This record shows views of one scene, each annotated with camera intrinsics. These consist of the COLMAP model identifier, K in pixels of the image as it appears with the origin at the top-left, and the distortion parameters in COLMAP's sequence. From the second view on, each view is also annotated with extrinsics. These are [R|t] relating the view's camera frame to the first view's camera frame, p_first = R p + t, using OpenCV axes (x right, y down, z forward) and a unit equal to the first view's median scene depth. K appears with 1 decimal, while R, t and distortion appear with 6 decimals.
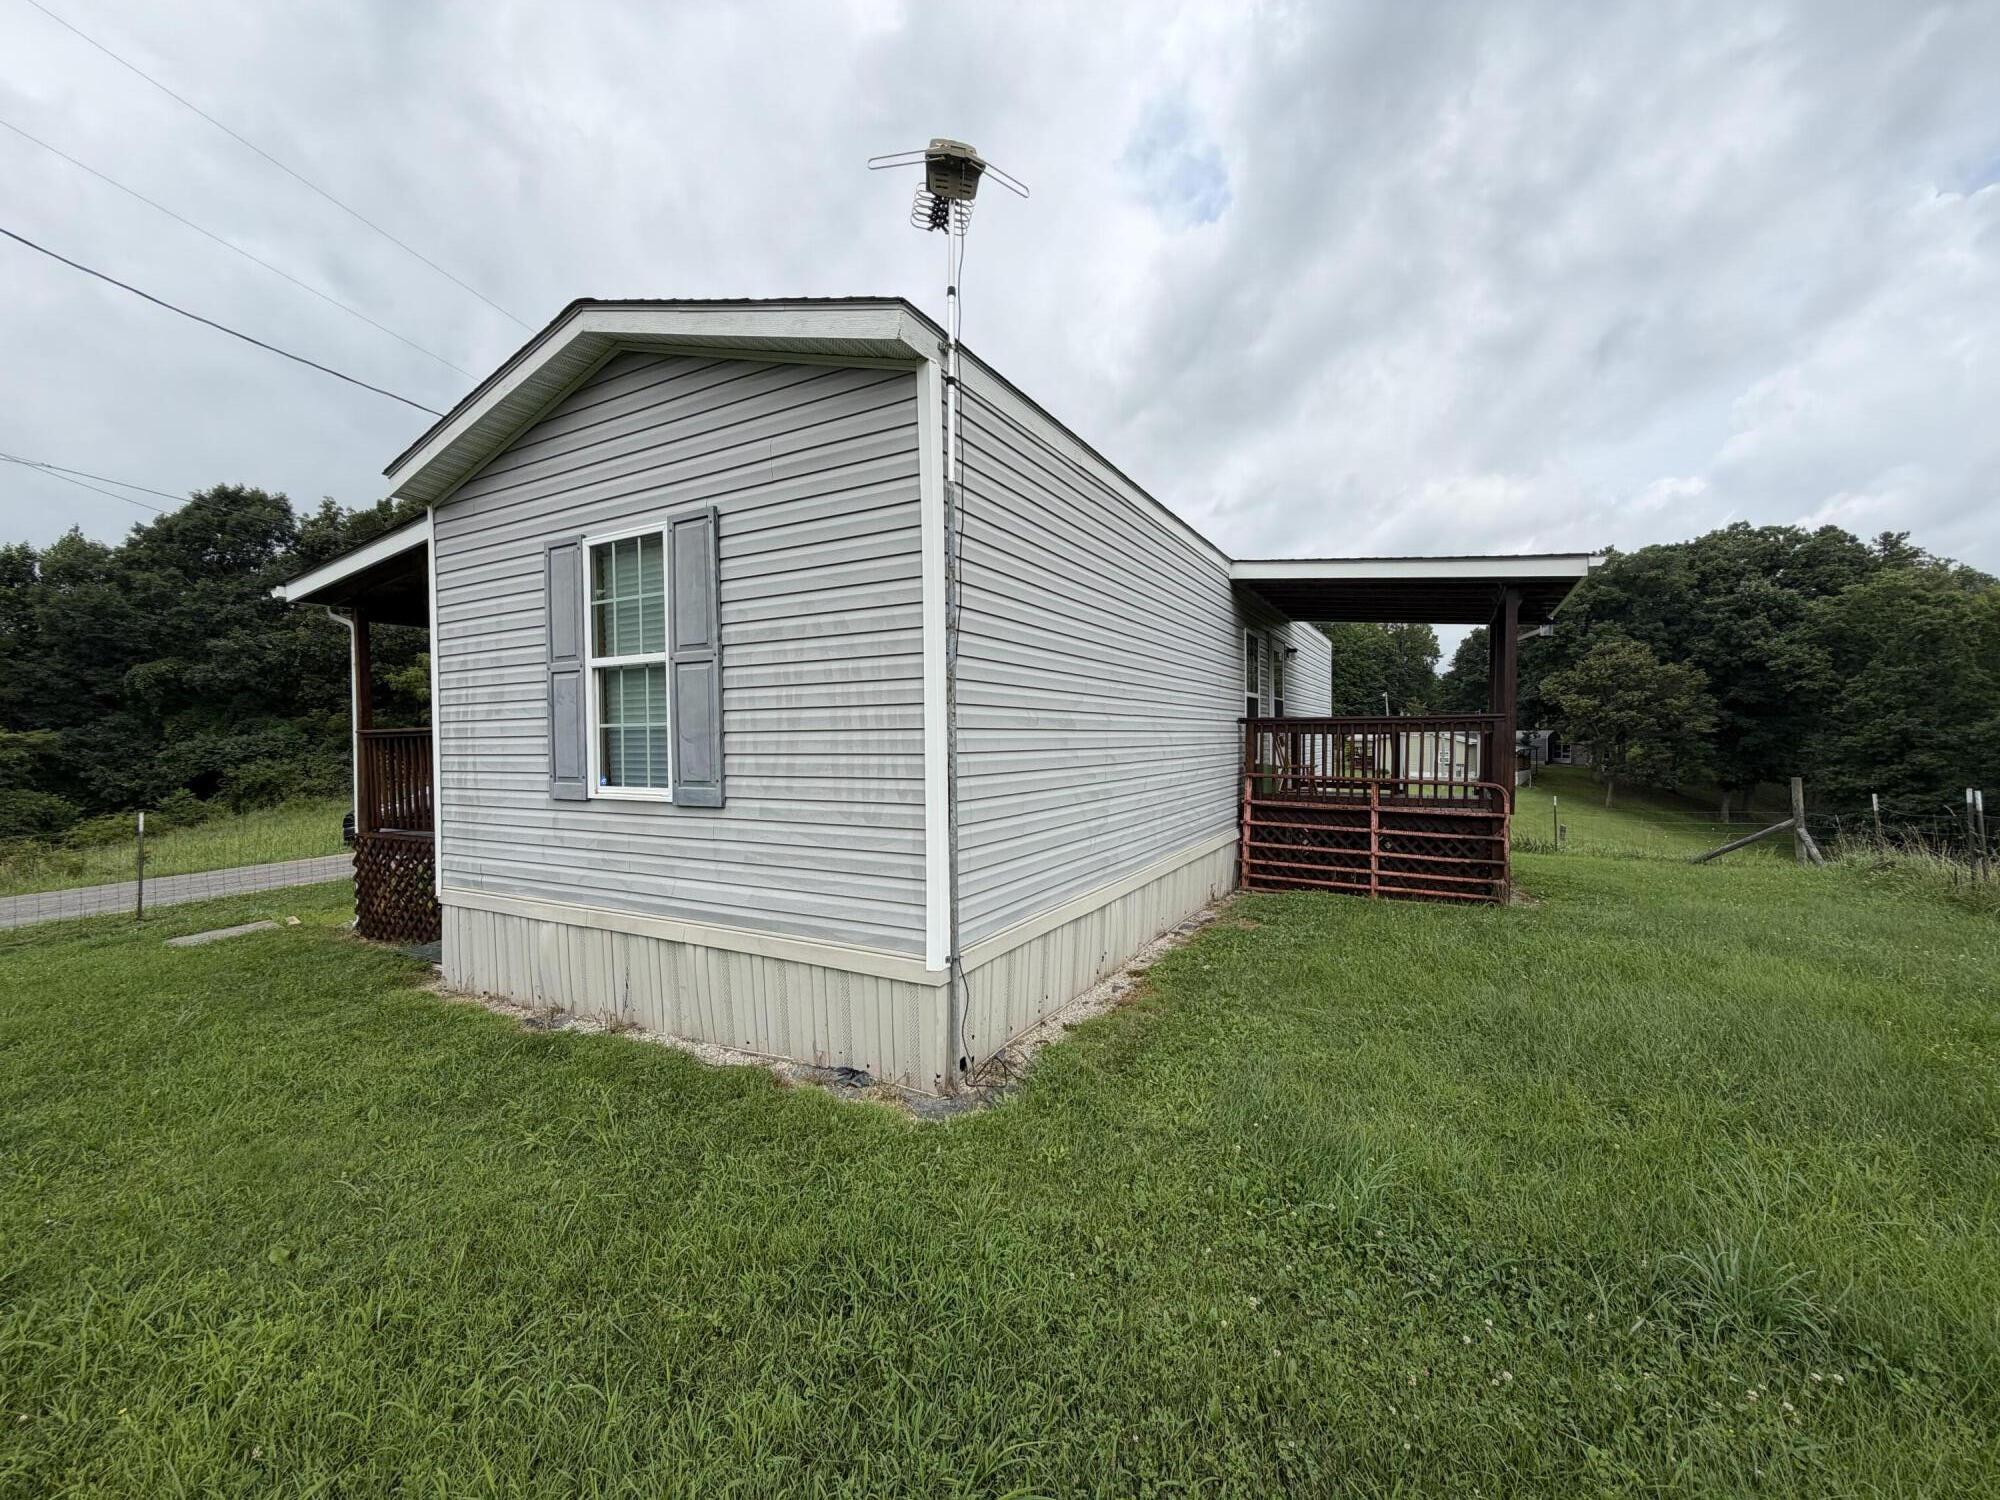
lens RADIAL K [[796.9, 0, 1008.5], [0, 796.9, 750.8], [0, 0, 1]] dist [-0.000952, -0.000032]
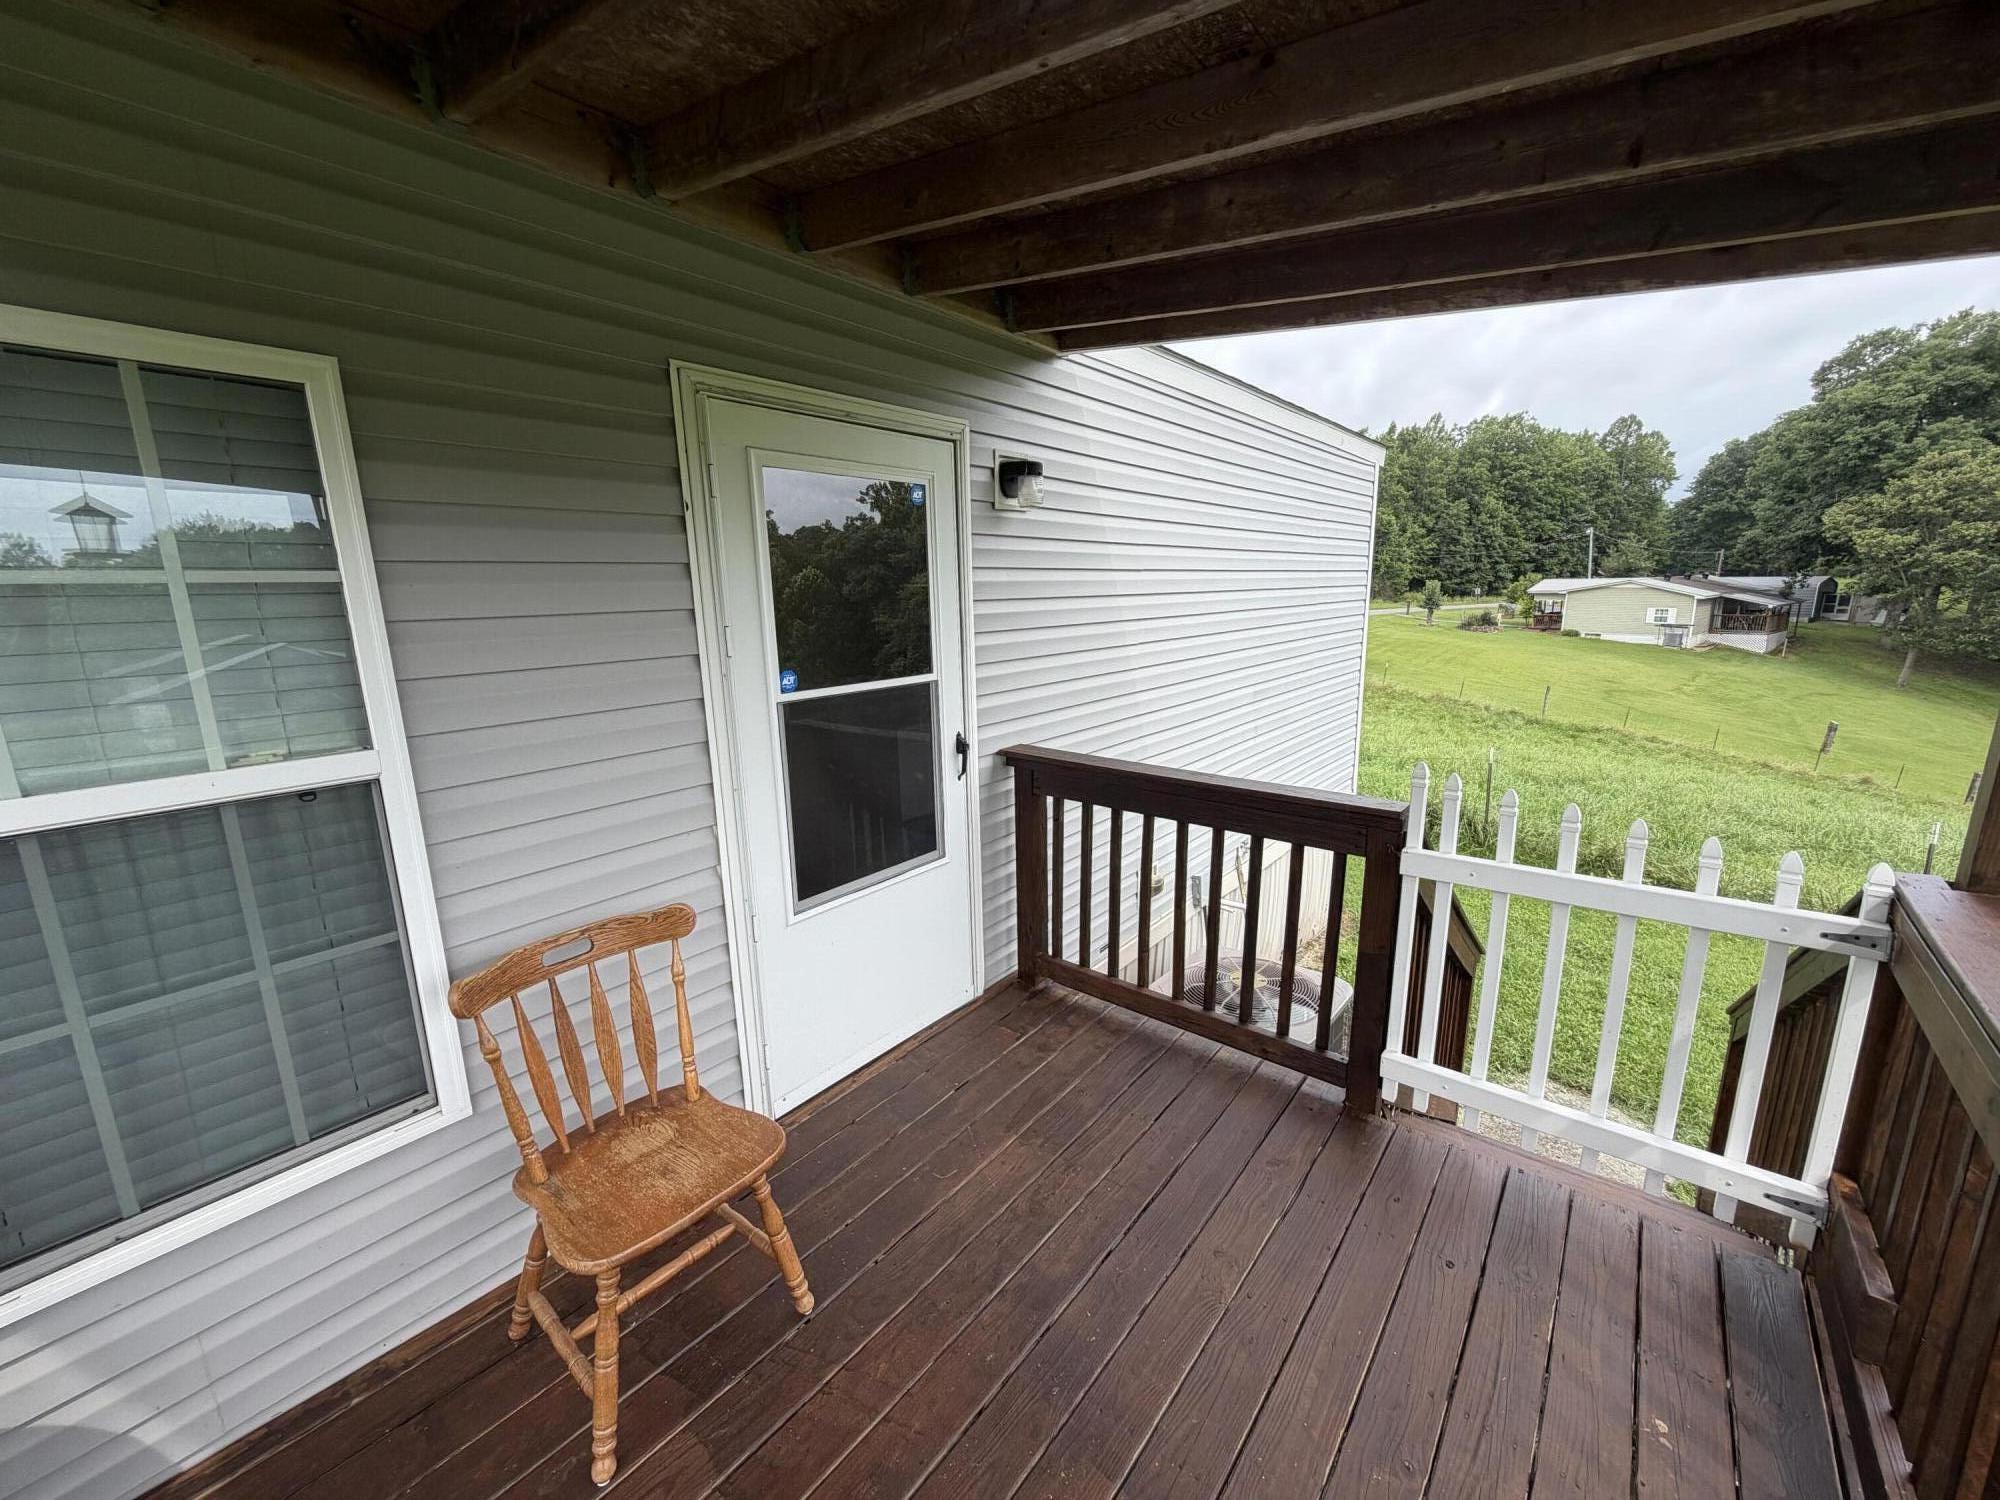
lens RADIAL K [[796.9, 0, 1008.5], [0, 796.9, 750.8], [0, 0, 1]] dist [-0.000952, -0.000032]
pose [[0.984191, 0.028390, -0.174821, 0.064593], [0.005586, 0.981603, 0.190854, -0.013948], [0.177023, -0.188813, 0.965926, 0.120755]]
